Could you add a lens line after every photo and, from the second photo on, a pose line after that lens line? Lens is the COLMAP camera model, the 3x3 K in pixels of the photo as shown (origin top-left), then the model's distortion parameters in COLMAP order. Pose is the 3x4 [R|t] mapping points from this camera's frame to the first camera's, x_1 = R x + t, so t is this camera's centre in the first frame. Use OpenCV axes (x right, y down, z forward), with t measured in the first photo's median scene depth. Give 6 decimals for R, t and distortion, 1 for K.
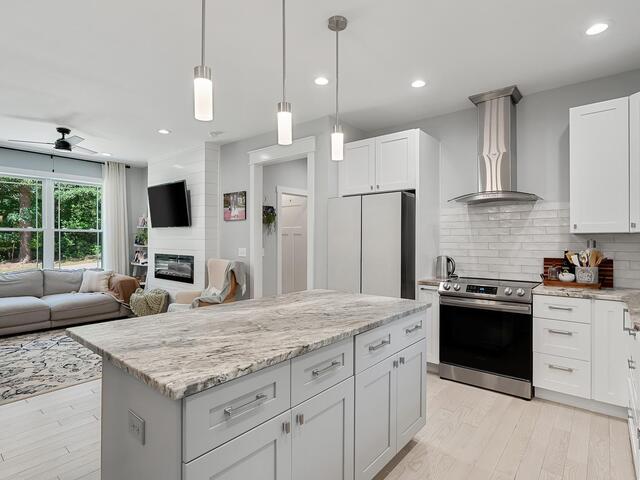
lens RADIAL K [[346.0, 0, 320.0], [0, 346.0, 240.0], [0, 0, 1]] dist [-0.009216, 0.000534]
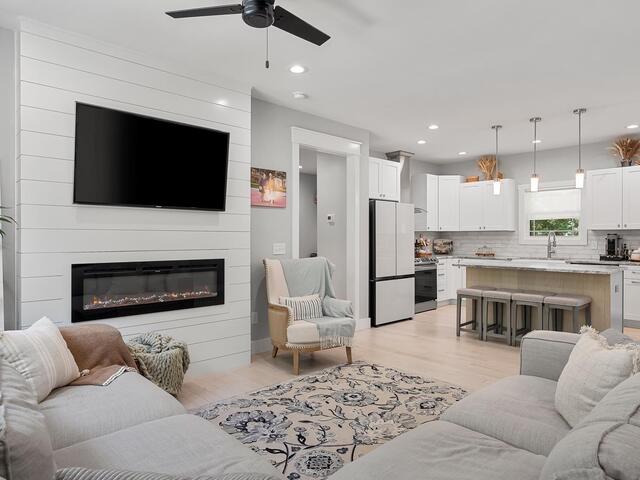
lens RADIAL K [[414.2, 0, 320.0], [0, 414.2, 240.0], [0, 0, 1]] dist [0.001782, 0.002303]
pose [[0.121151, -0.010813, 0.992575, -1.760530], [-0.000466, 0.999940, 0.010950, 0.007883], [-0.992634, -0.001789, 0.121139, 1.216164]]
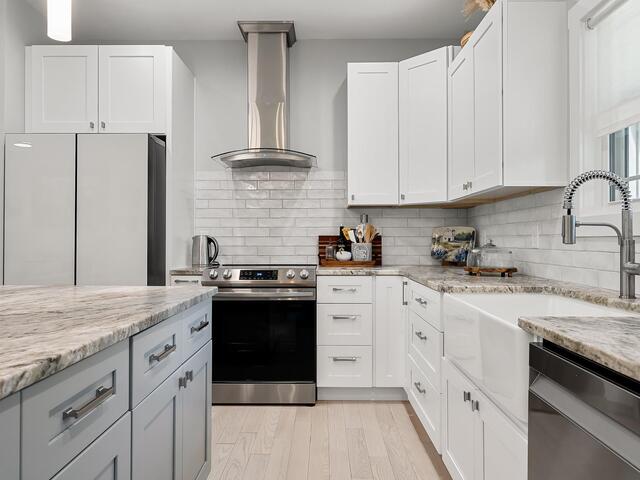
lens RADIAL K [[459.5, 0, 320.0], [0, 459.5, 240.0], [0, 0, 1]] dist [-0.008563, -0.000695]
pose [[0.776053, -0.001290, 0.630666, -0.060115], [-0.001080, 0.999994, 0.003375, 0.058936], [-0.630667, -0.003300, 0.776047, 0.123177]]
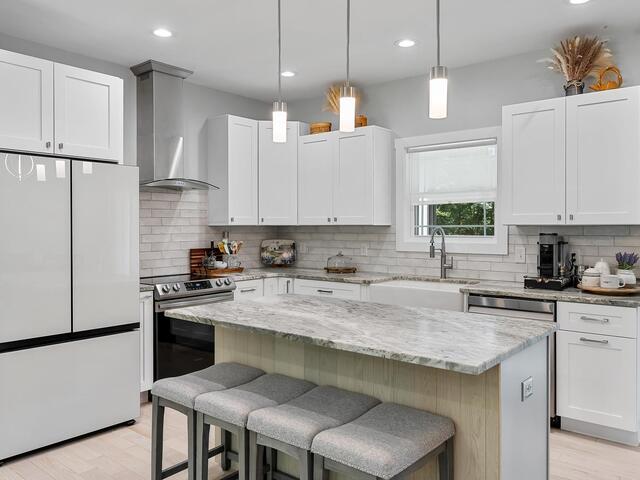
lens RADIAL K [[508.1, 0, 325.9], [0, 508.1, 229.3], [0, 0, 1]] dist [0.003363, 0.003706]
pose [[-0.004402, -0.006901, 0.999966, -0.843649], [-0.002009, 0.999974, 0.006892, -0.016684], [-0.999988, -0.001978, -0.004416, 0.617768]]
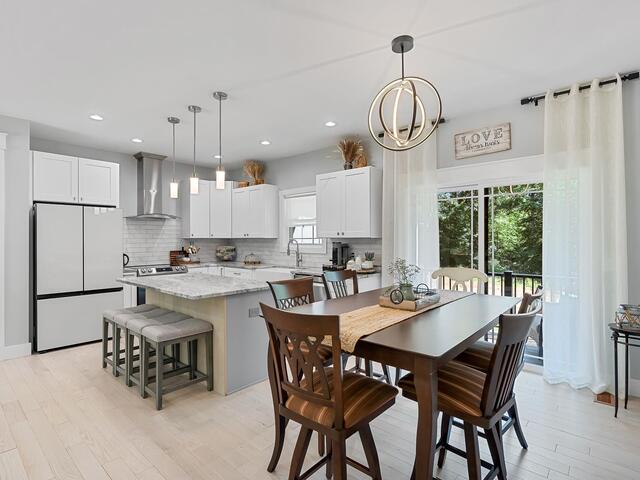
lens RADIAL K [[333.2, 0, 320.0], [0, 333.2, 240.0], [0, 0, 1]] dist [-0.008241, -0.000305]
pose [[0.030199, -0.005731, 0.999527, -1.133922], [-0.000929, 0.999983, 0.005761, -0.018387], [-0.999543, -0.001102, 0.030193, 0.138216]]
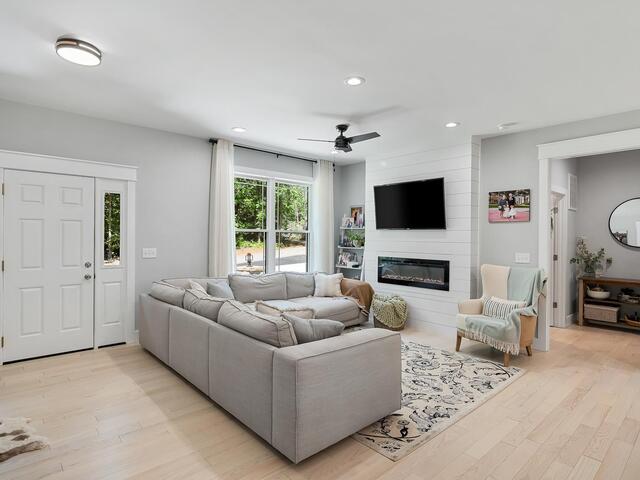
lens RADIAL K [[360.0, 0, 320.0], [0, 360.0, 240.0], [0, 0, 1]] dist [-0.004141, -0.000387]
pose [[0.989837, 0.007097, -0.142029, -0.932491], [-0.006213, 0.999958, 0.006665, -0.021217], [0.142070, -0.005714, 0.989840, 0.017315]]
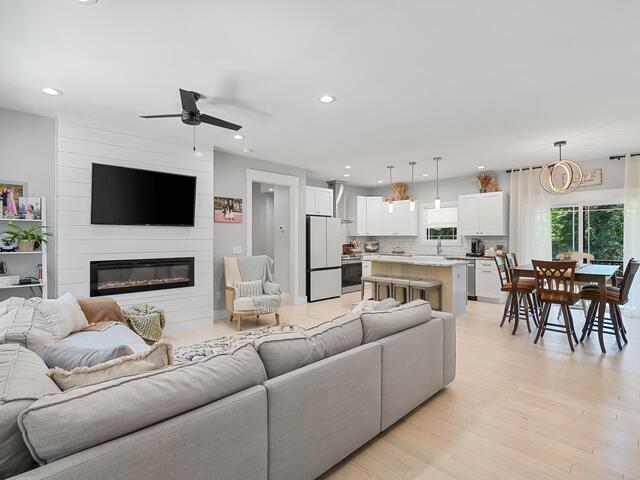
lens RADIAL K [[323.8, 0, 320.0], [0, 323.8, 240.0], [0, 0, 1]] dist [-0.006398, -0.001086]
pose [[0.107486, -0.013888, 0.994110, -1.989408], [0.000599, 0.999903, 0.013905, -0.021282], [-0.994206, -0.000899, 0.107484, 0.915725]]
